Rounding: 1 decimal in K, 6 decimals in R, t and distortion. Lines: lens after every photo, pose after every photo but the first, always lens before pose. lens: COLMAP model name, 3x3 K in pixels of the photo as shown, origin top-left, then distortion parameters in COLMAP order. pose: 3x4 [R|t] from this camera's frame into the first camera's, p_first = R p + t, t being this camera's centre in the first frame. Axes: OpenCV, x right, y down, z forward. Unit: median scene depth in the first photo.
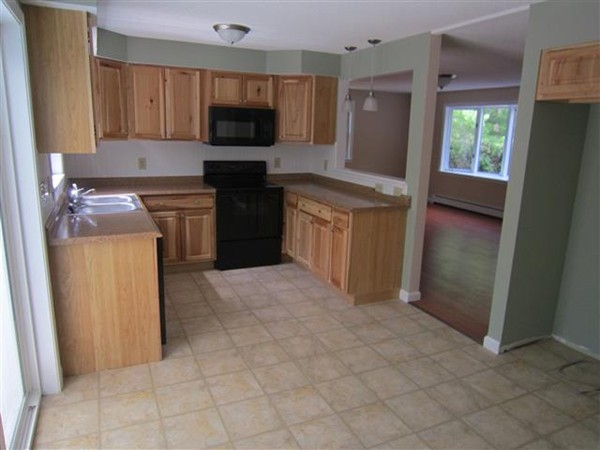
lens RADIAL K [[442.1, 0, 299.9], [0, 442.1, 226.8], [0, 0, 1]] dist [-0.040328, 0.006149]
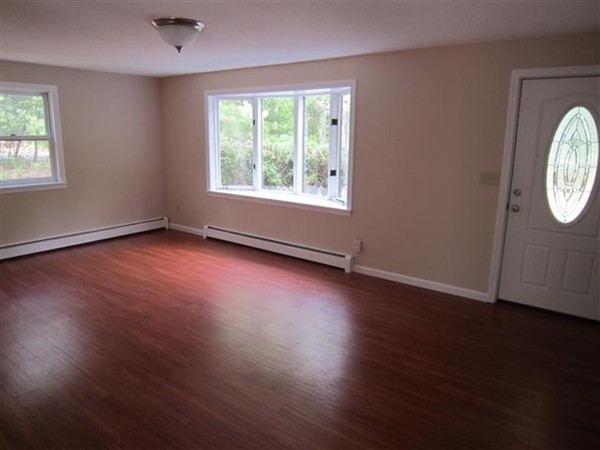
lens RADIAL K [[442.1, 0, 302.3], [0, 442.1, 222.3], [0, 0, 1]] dist [-0.040328, 0.006149]
pose [[0.889213, -0.109839, 0.444113, 0.124603], [0.114303, 0.993304, 0.016807, -0.066806], [-0.442985, 0.035819, 0.895813, 0.298983]]
